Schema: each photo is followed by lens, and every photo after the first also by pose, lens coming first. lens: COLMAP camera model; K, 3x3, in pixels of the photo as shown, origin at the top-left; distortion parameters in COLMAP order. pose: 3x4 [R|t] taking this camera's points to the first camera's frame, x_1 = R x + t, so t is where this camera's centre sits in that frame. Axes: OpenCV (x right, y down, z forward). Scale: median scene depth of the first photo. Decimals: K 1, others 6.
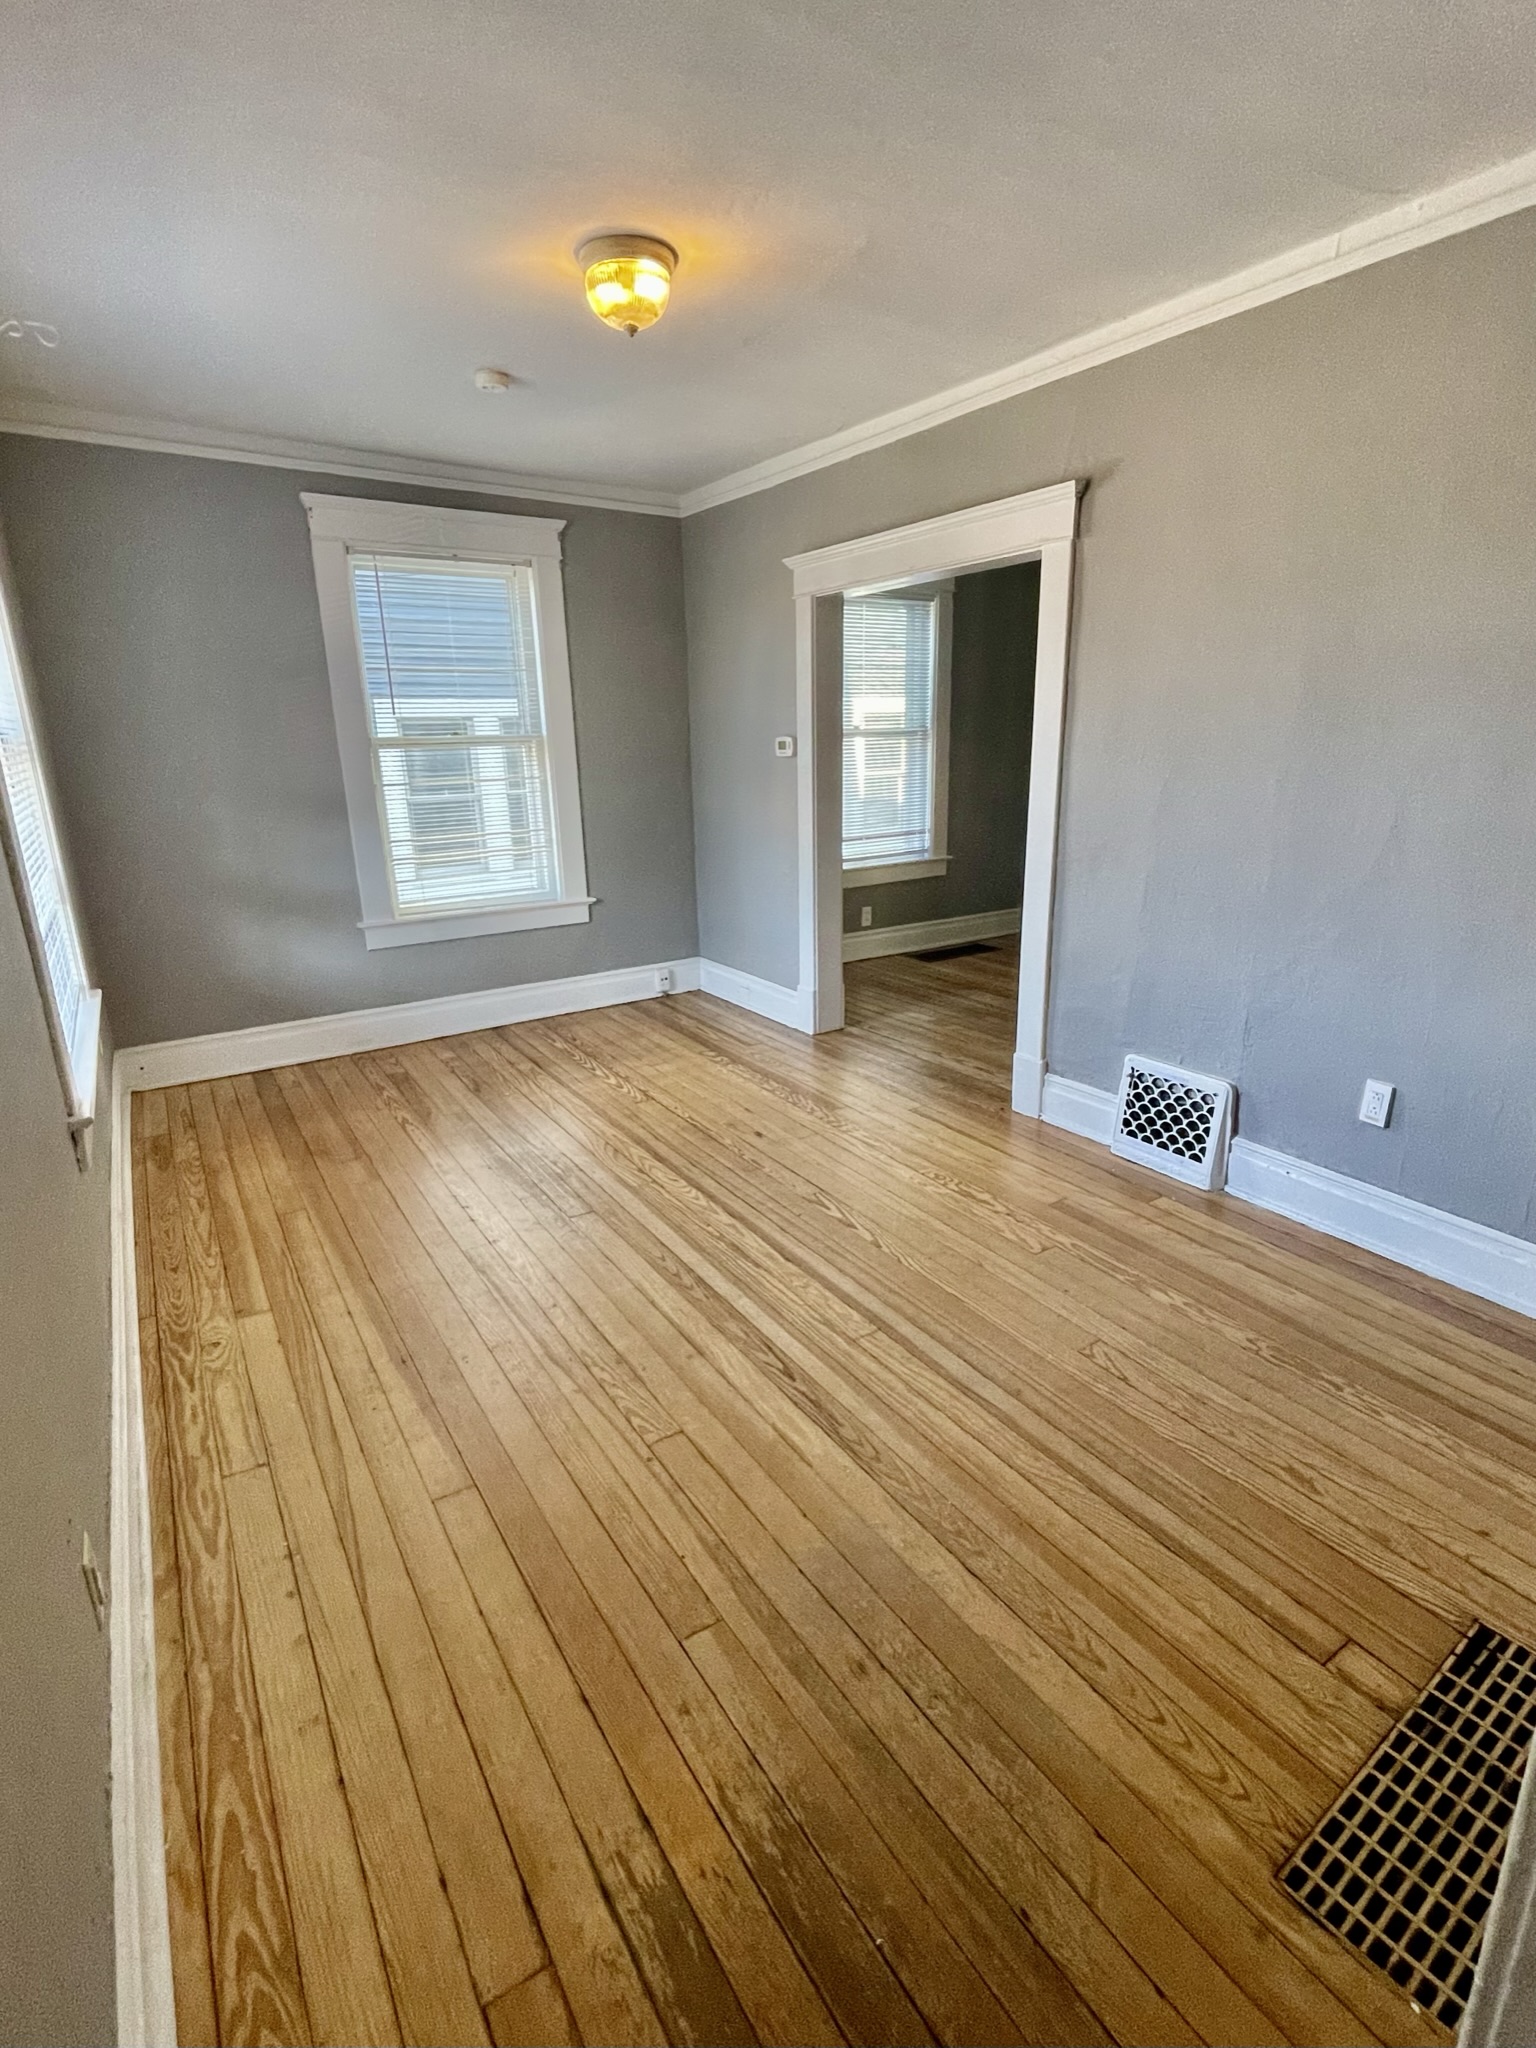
lens RADIAL K [[965.4, 0, 768.0], [0, 965.4, 1024.0], [0, 0, 1]] dist [-0.000416, 0.000000]
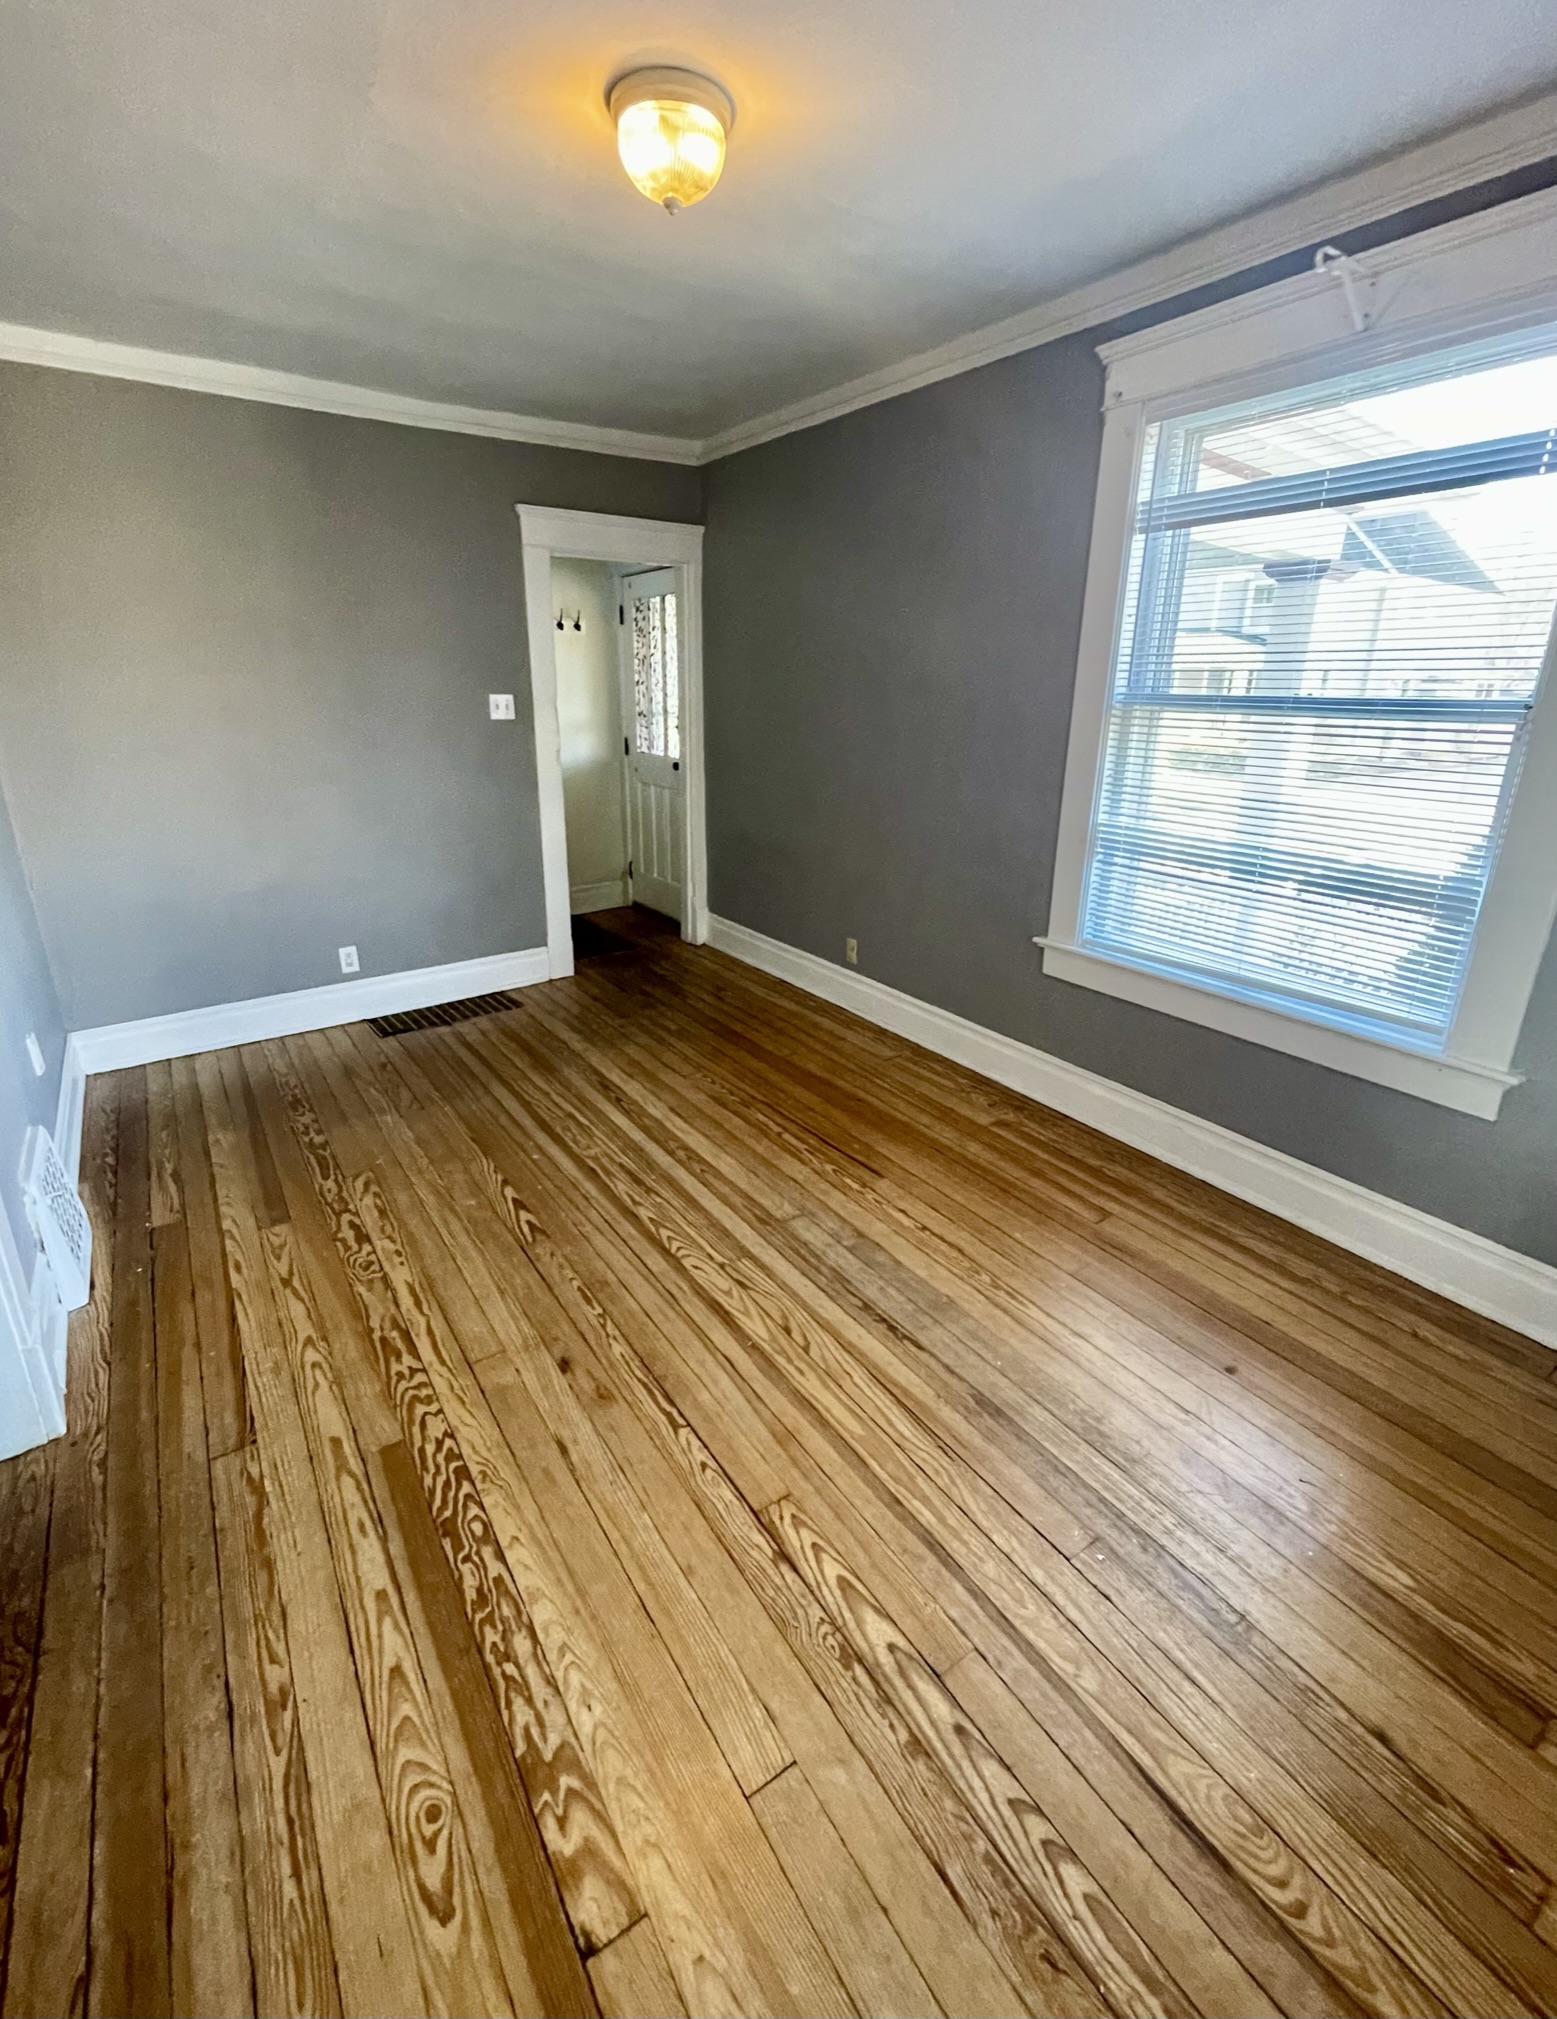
lens RADIAL K [[858.6, 0, 778.5], [0, 858.6, 1009.5], [0, 0, 1]] dist [0.002317, 0.000144]
pose [[-0.999619, 0.012890, -0.024427, -0.163697], [-0.004505, 0.796489, 0.604636, -0.483760], [0.027250, 0.604515, -0.796128, 1.575812]]
